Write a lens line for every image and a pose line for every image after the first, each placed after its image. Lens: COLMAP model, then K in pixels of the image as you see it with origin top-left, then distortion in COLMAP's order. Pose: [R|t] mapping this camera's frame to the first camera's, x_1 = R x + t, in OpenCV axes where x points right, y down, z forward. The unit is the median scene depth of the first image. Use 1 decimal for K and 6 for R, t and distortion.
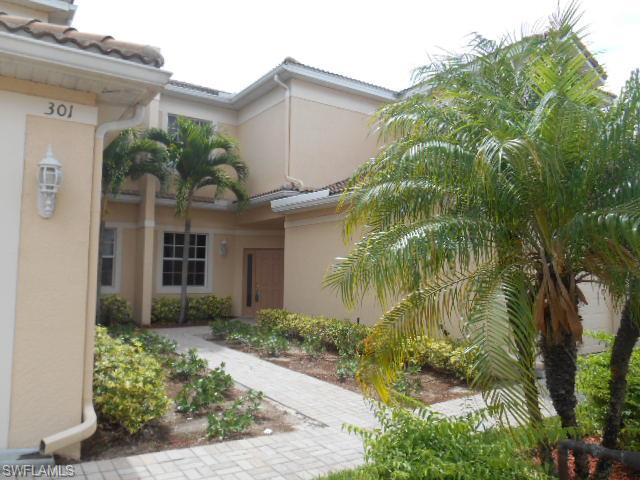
lens RADIAL K [[491.4, 0, 320.0], [0, 491.4, 240.0], [0, 0, 1]] dist [-0.012660, -0.003153]
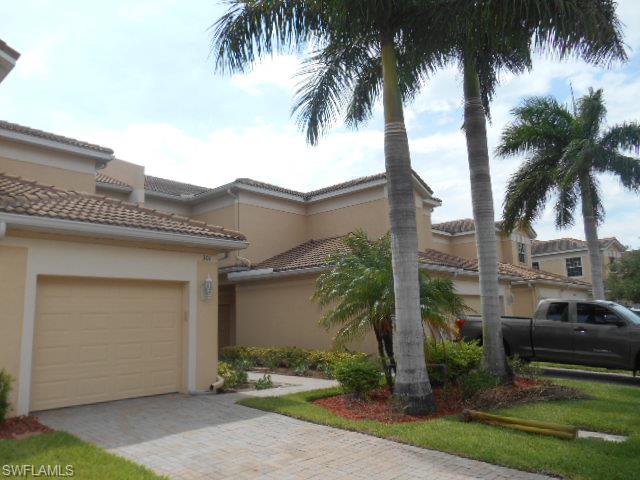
lens RADIAL K [[491.4, 0, 320.0], [0, 491.4, 240.0], [0, 0, 1]] dist [-0.012660, -0.003153]
pose [[0.972409, -0.003362, 0.233257, -0.177214], [0.026211, 0.995139, -0.094928, -0.032013], [-0.231804, 0.098423, 0.967771, -0.526045]]
